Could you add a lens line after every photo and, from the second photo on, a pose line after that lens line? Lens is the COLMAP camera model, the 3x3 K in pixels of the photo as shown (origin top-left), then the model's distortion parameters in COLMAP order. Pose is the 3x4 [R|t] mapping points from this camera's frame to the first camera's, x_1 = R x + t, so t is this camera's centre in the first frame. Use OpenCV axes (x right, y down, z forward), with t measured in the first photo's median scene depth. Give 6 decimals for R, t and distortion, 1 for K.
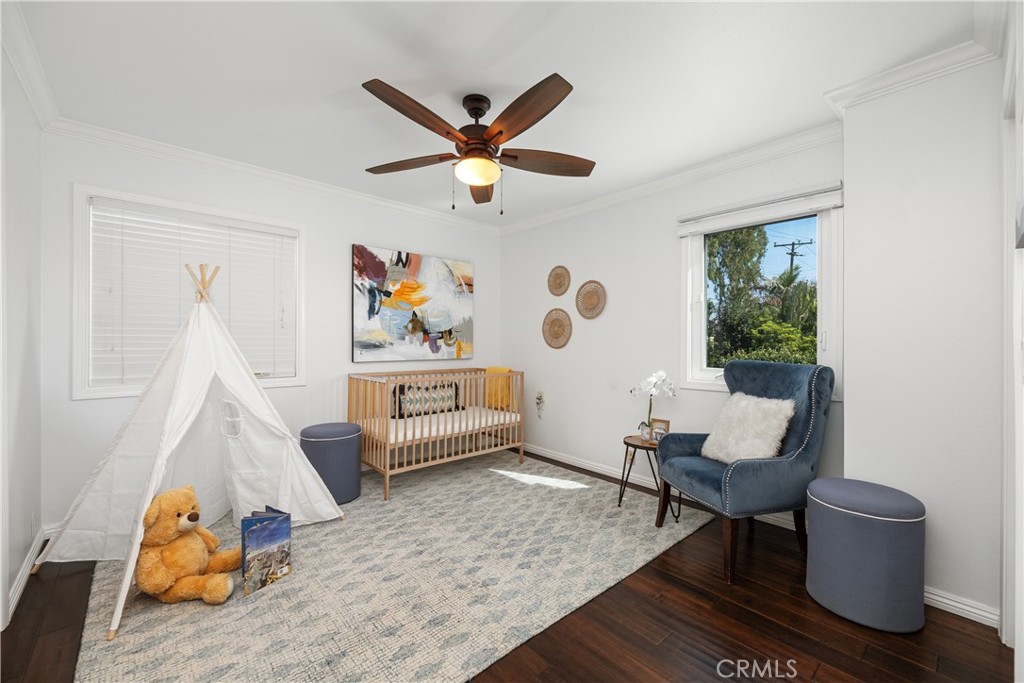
lens RADIAL K [[411.3, 0, 515.0], [0, 411.3, 344.6], [0, 0, 1]] dist [0.001283, 0.000085]
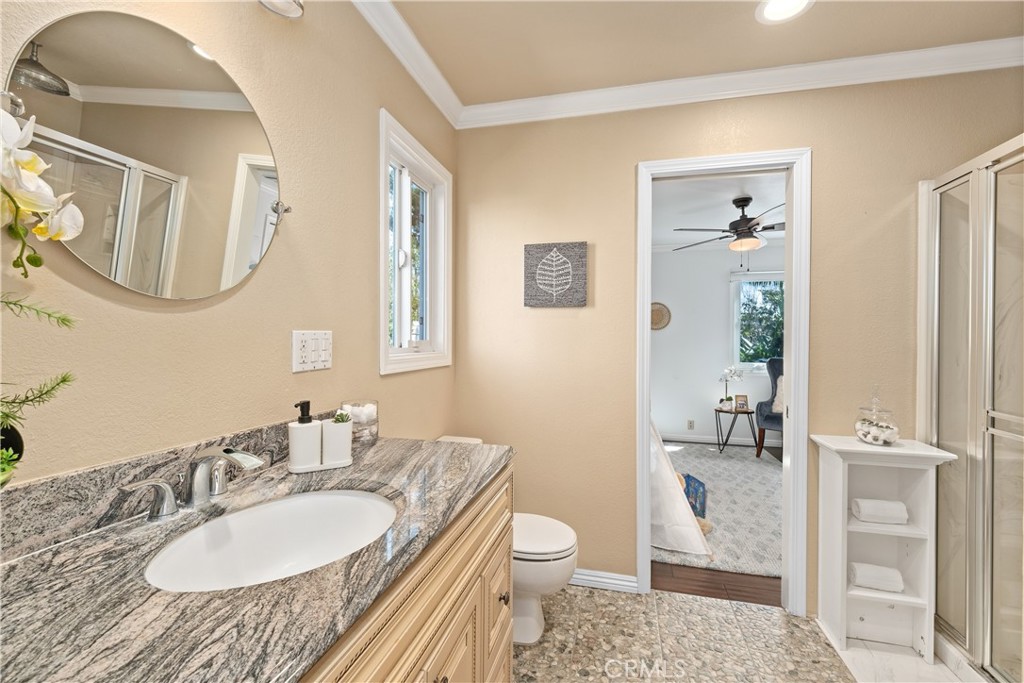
lens RADIAL K [[445.8, 0, 509.6], [0, 445.8, 341.8], [0, 0, 1]] dist [0.003112, -0.000229]
pose [[0.817520, 0.003885, 0.575888, -1.586718], [-0.008560, 0.999949, 0.005406, -0.041054], [-0.575837, -0.009349, 0.817511, 0.080841]]
